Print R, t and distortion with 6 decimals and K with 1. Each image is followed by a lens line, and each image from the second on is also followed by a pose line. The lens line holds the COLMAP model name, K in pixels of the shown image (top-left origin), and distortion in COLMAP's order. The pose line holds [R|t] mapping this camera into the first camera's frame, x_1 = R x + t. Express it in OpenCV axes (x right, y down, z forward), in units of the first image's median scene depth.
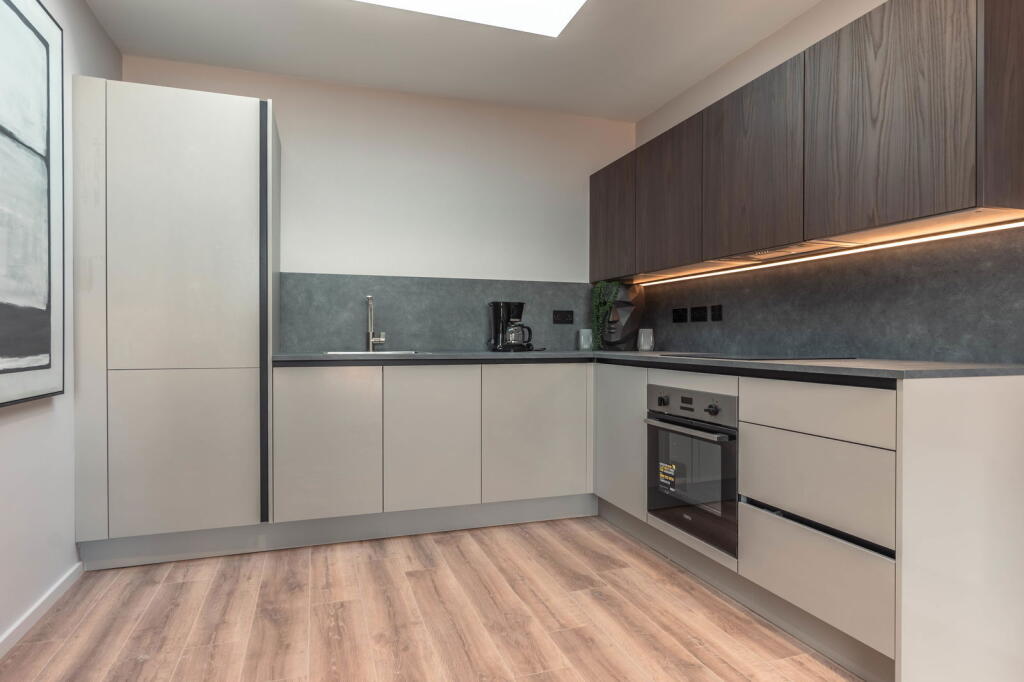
lens RADIAL K [[546.8, 0, 524.3], [0, 546.8, 337.4], [0, 0, 1]] dist [-0.000278, -0.000389]
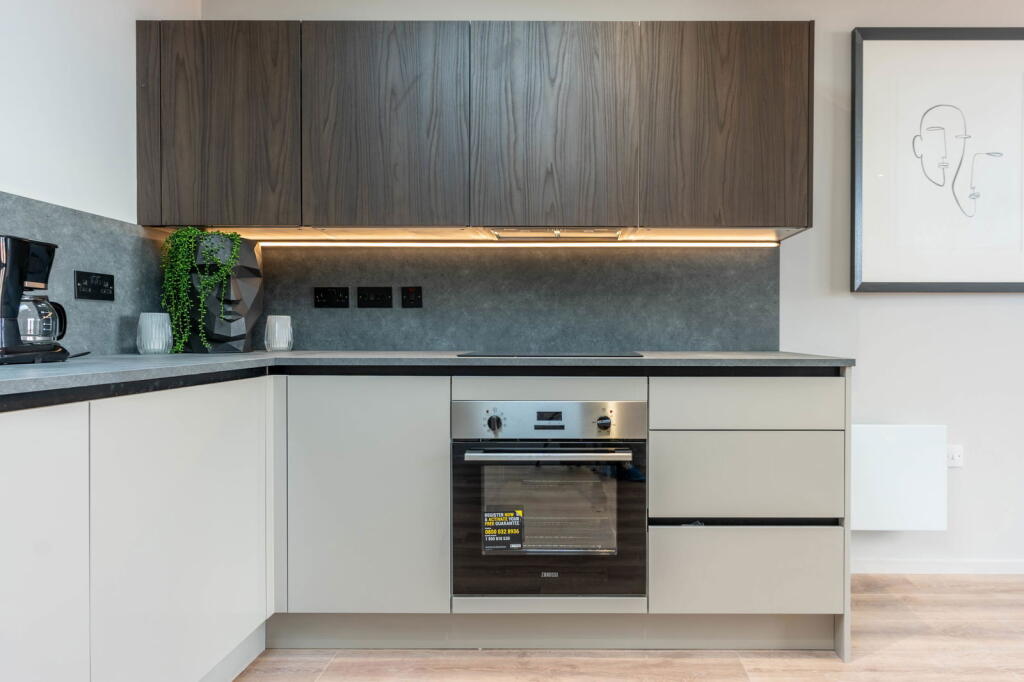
lens RADIAL K [[546.8, 0, 524.3], [0, 546.8, 337.4], [0, 0, 1]] dist [-0.000278, -0.000389]
pose [[0.363831, -0.010059, 0.931411, -0.364912], [-0.002657, 0.999926, 0.011837, 0.001929], [-0.931461, -0.006781, 0.363777, 0.712733]]
